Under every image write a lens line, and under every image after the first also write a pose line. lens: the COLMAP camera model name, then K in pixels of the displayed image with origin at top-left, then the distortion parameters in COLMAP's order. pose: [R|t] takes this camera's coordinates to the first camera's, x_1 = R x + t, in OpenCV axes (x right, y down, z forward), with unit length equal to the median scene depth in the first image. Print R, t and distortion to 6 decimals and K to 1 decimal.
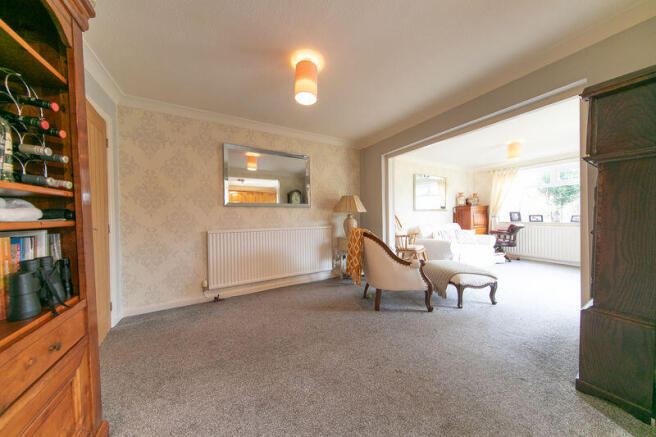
lens RADIAL K [[205.6, 0, 323.0], [0, 205.6, 218.5], [0, 0, 1]] dist [0.007464, -0.000136]
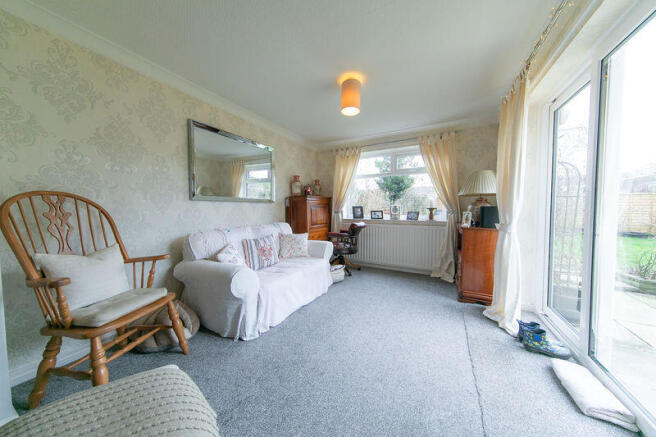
lens RADIAL K [[205.6, 0, 331.5], [0, 205.6, 219.7], [0, 0, 1]] dist [0.007464, -0.000136]
pose [[0.835386, -0.020562, 0.549279, 0.414284], [0.001268, 0.999370, 0.035482, -0.008109], [-0.549662, -0.028944, 0.834885, 0.402038]]
